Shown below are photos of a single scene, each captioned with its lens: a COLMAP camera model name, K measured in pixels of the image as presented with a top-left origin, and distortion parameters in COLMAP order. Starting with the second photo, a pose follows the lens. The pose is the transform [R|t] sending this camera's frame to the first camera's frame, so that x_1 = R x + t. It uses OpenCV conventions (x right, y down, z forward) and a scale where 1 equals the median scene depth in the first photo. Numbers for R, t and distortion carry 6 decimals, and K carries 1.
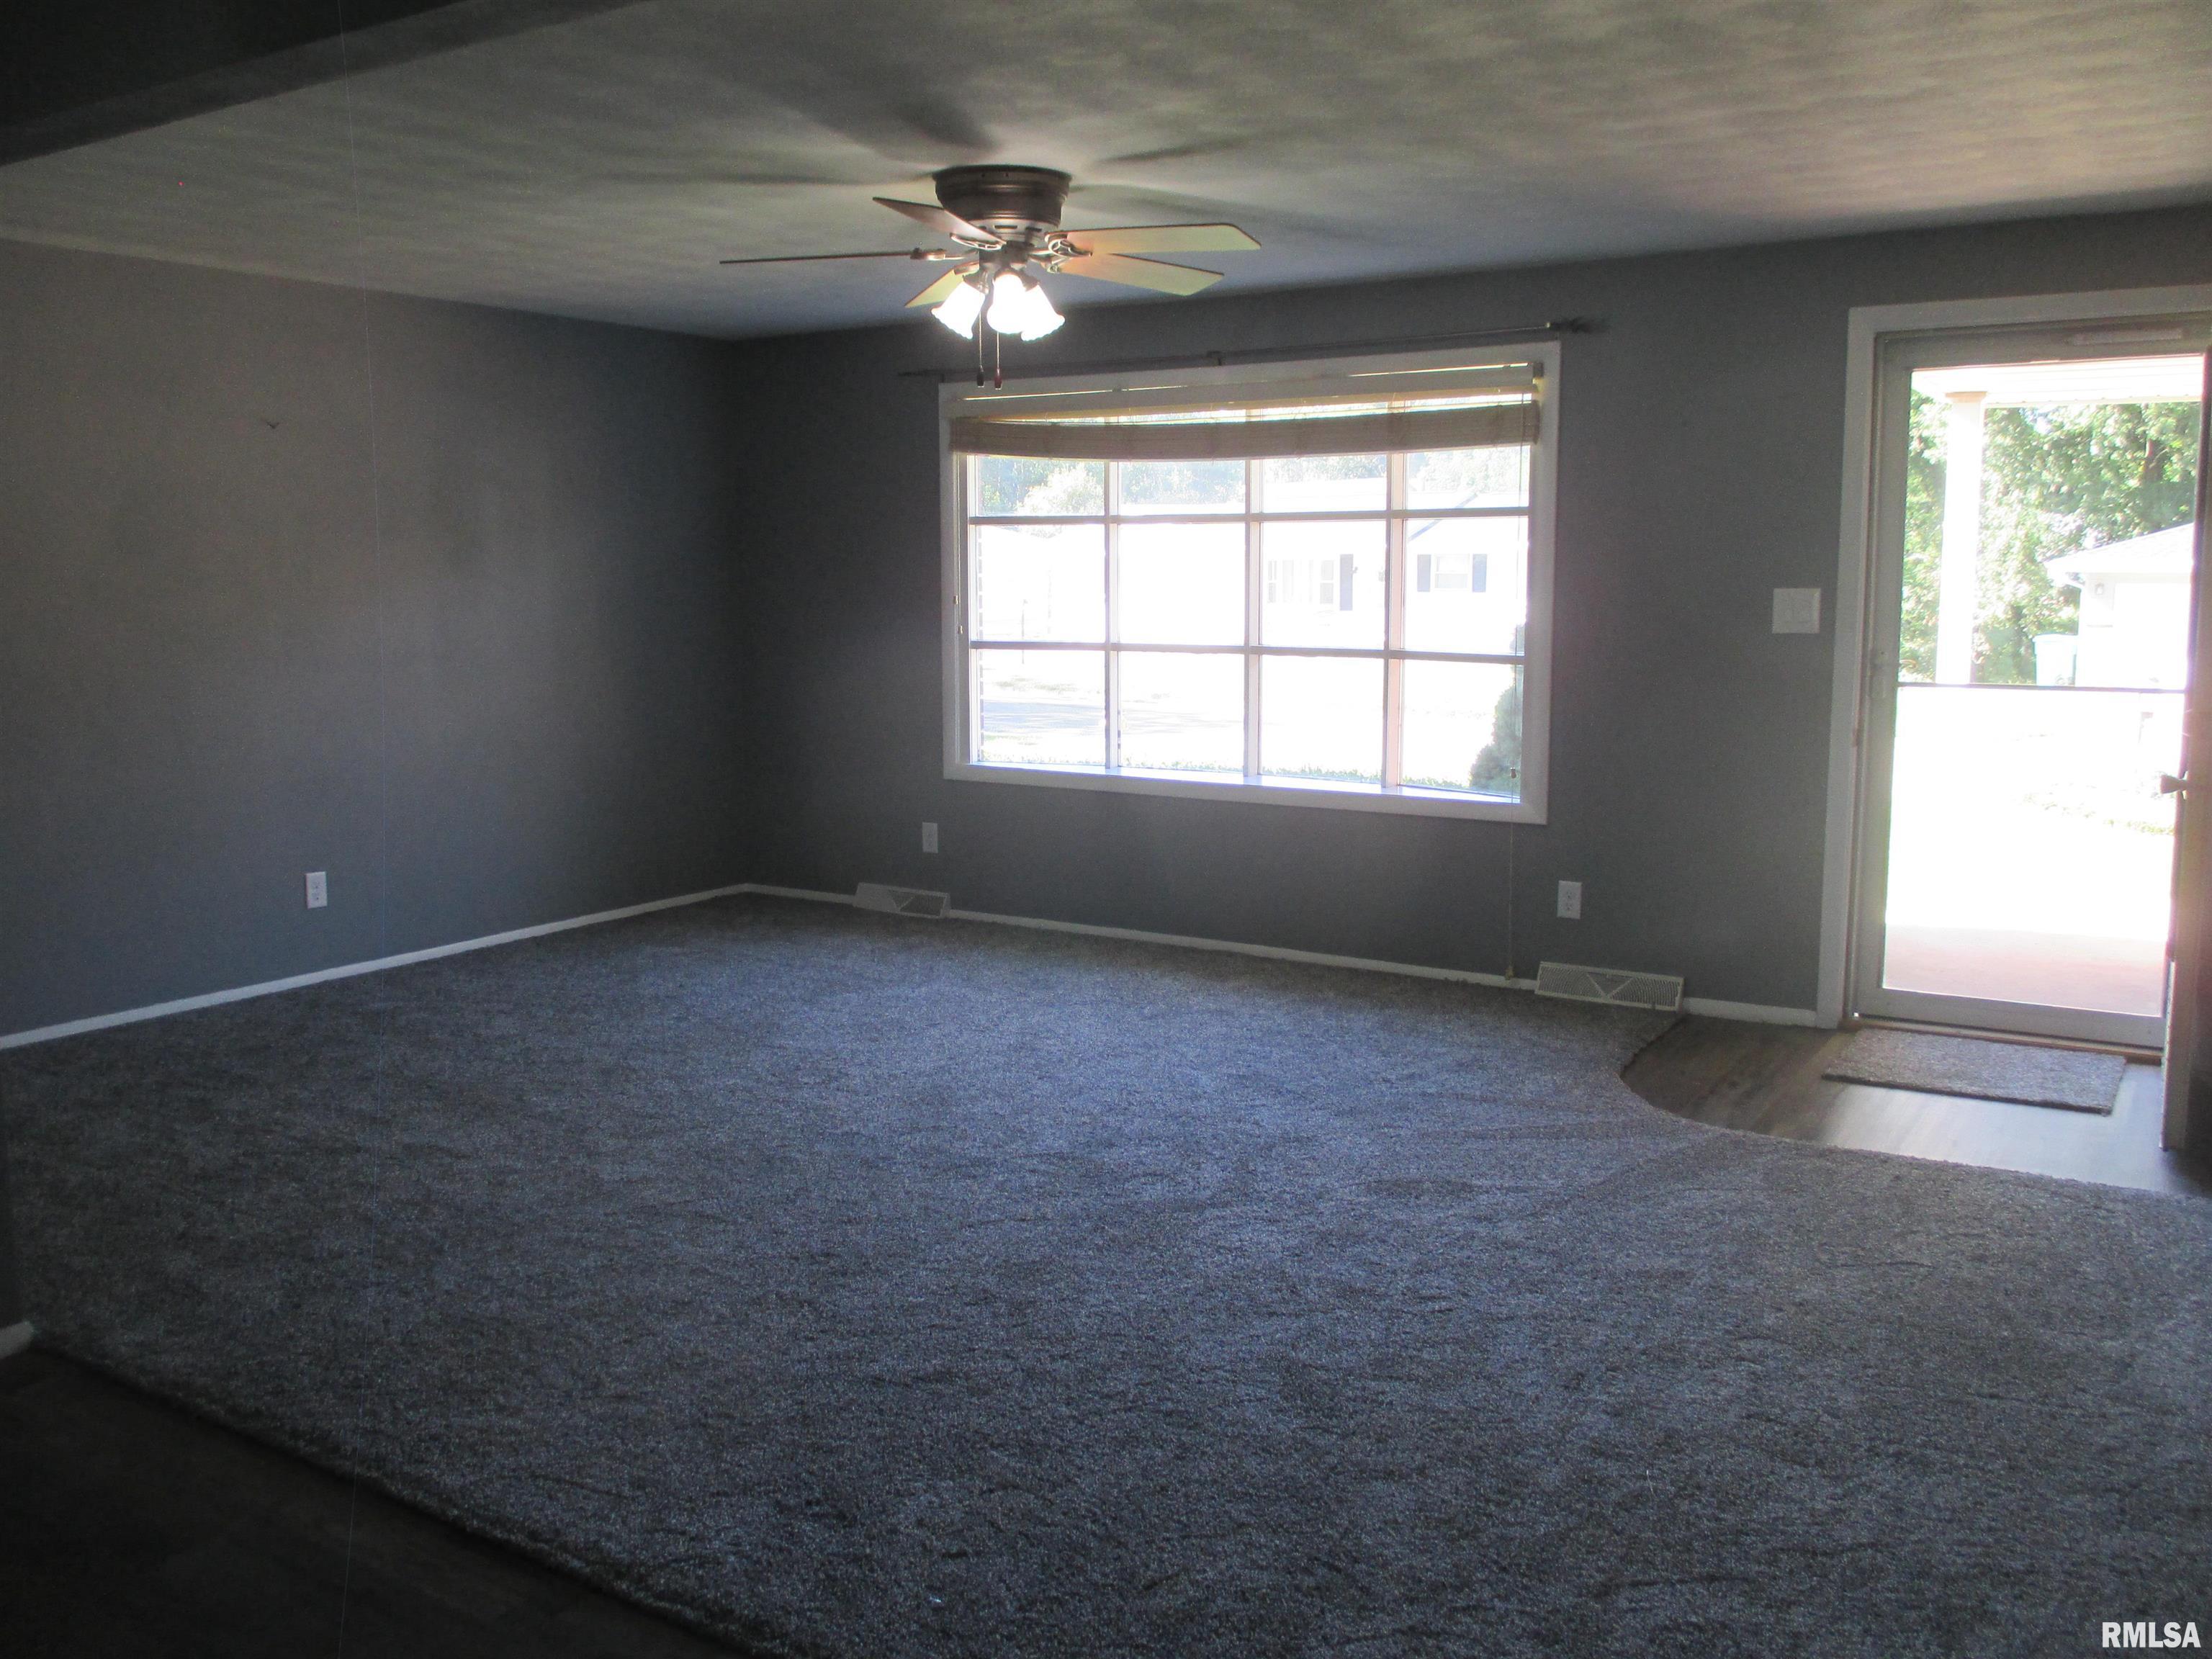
lens RADIAL K [[1818.5, 0, 1106.0], [0, 1818.5, 829.5], [0, 0, 1]] dist [-0.020477, -0.002329]
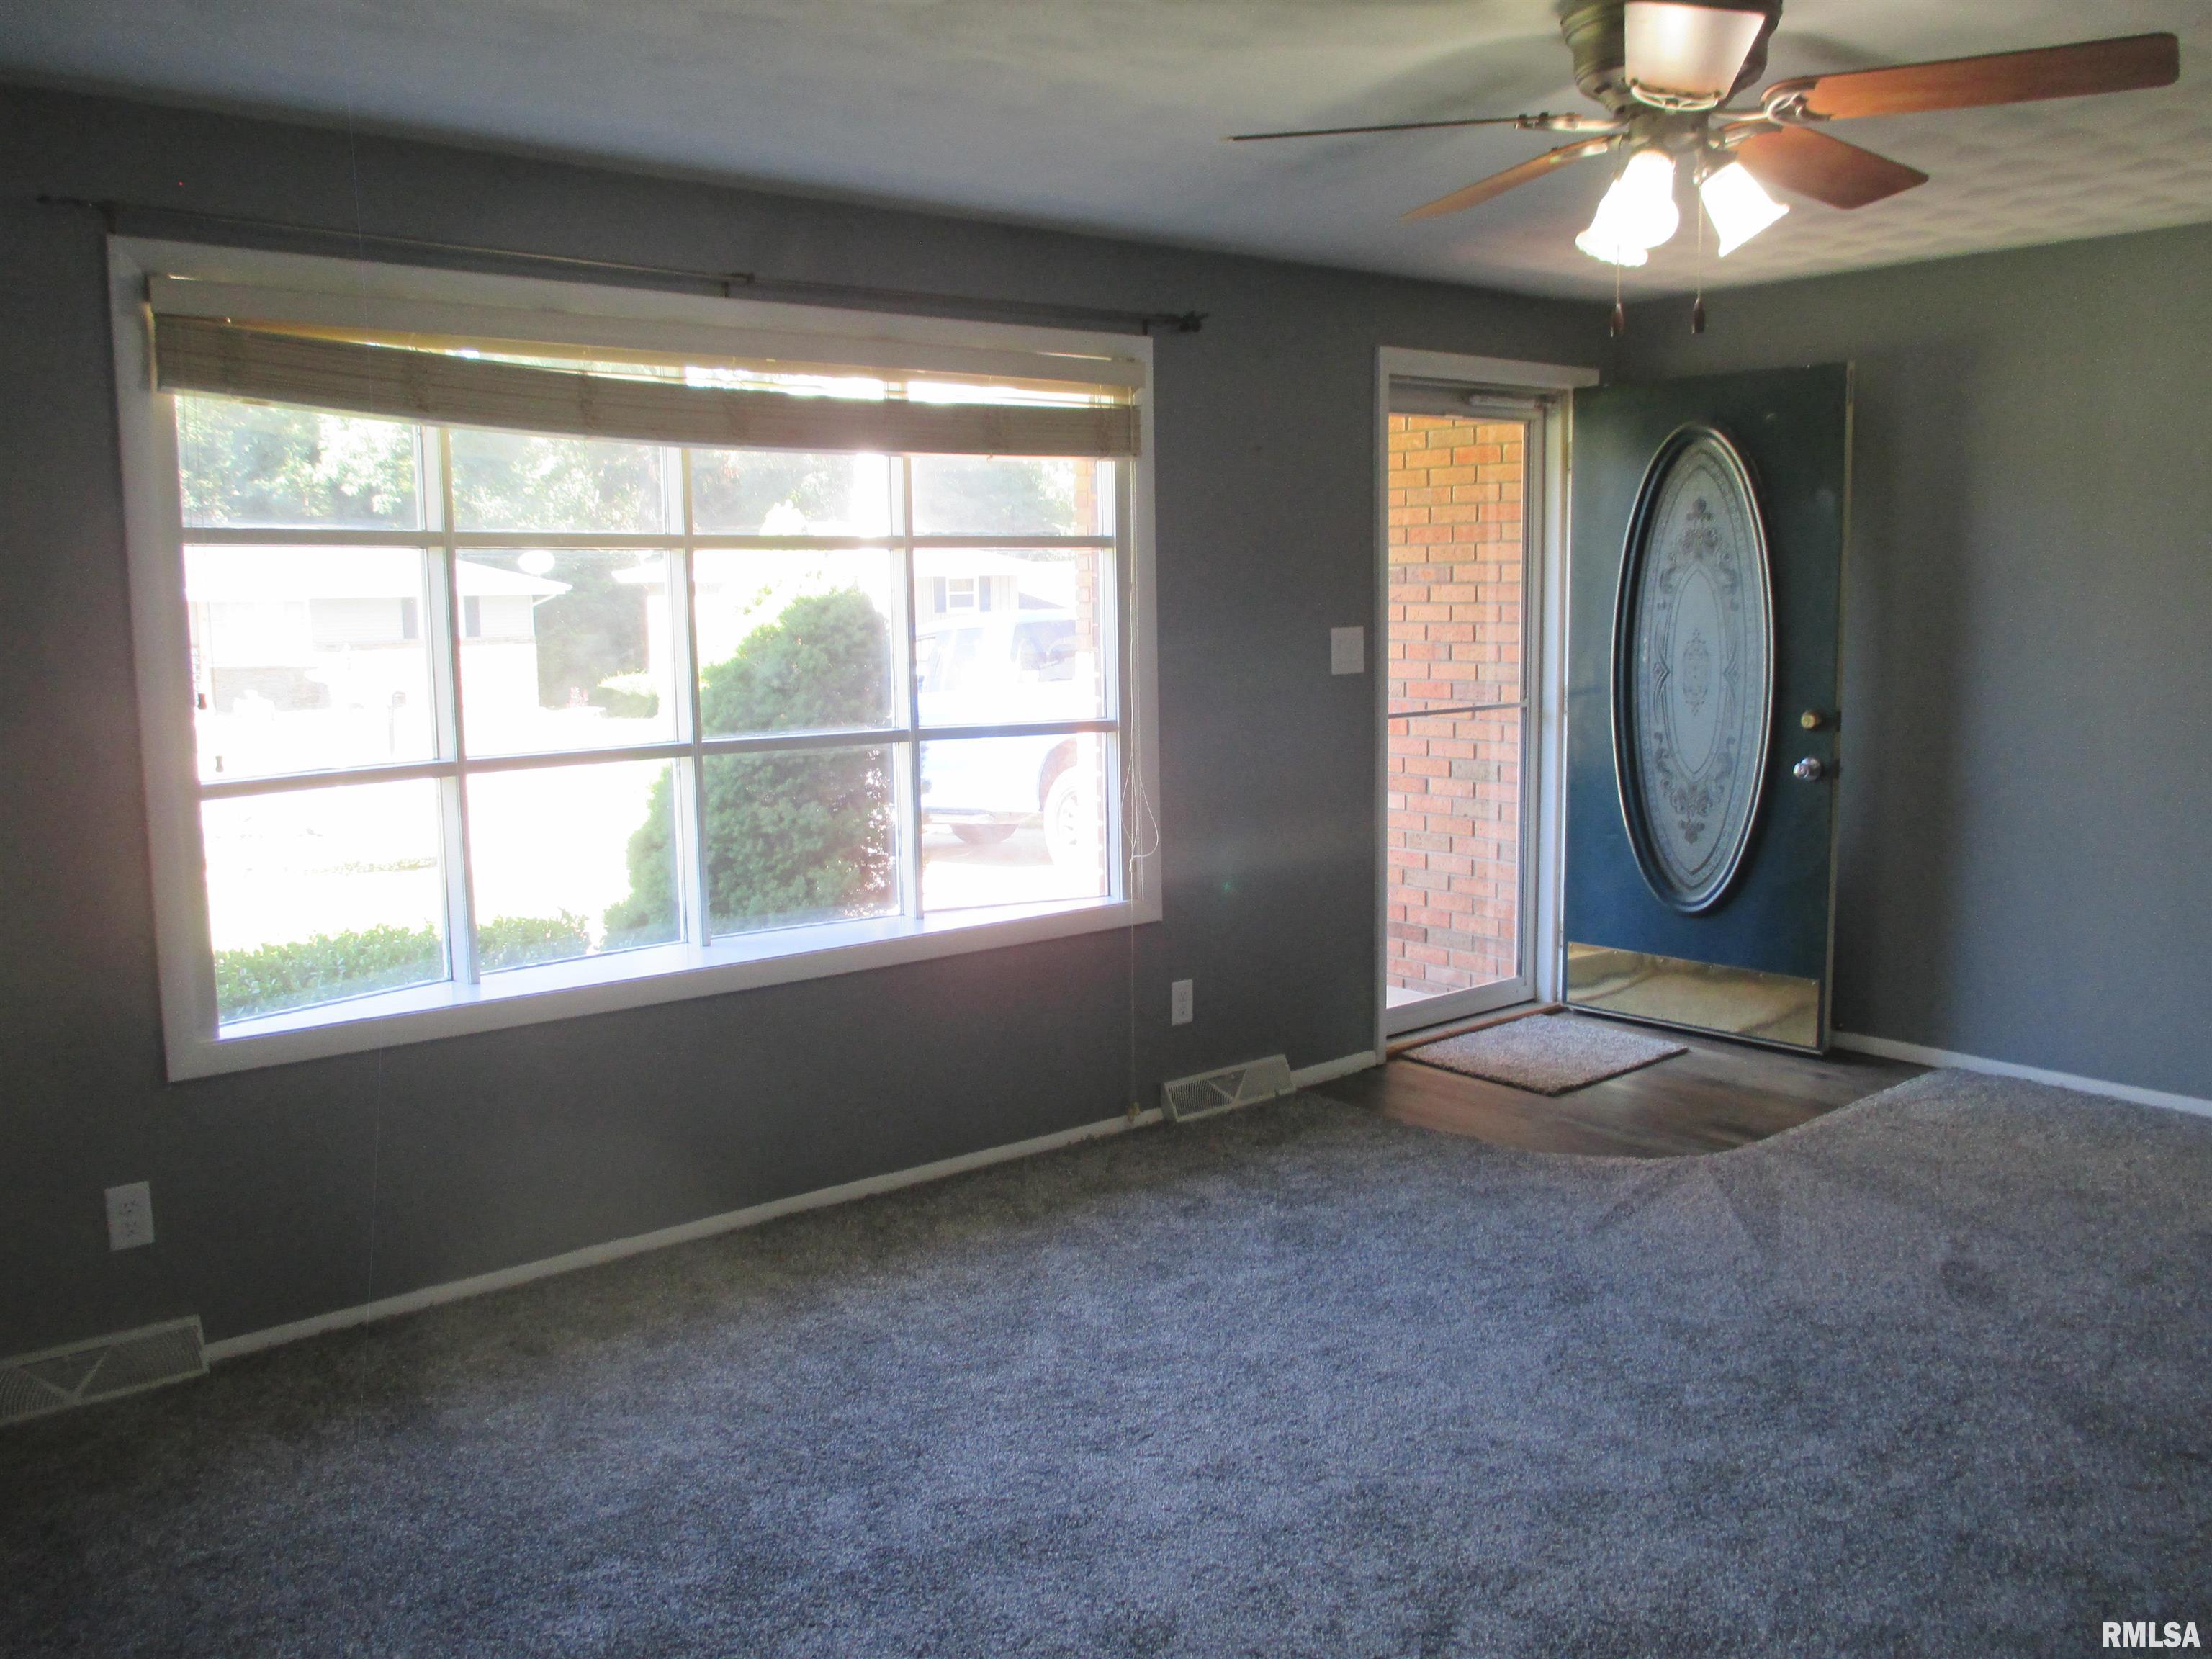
lens RADIAL K [[1875.9, 0, 1106.0], [0, 1875.9, 829.5], [0, 0, 1]] dist [-0.064016, 0.005894]
pose [[0.281351, -0.134245, 0.950168, -0.578592], [0.136376, 0.985710, 0.098885, -0.132653], [-0.949865, 0.101759, 0.295639, 0.775991]]
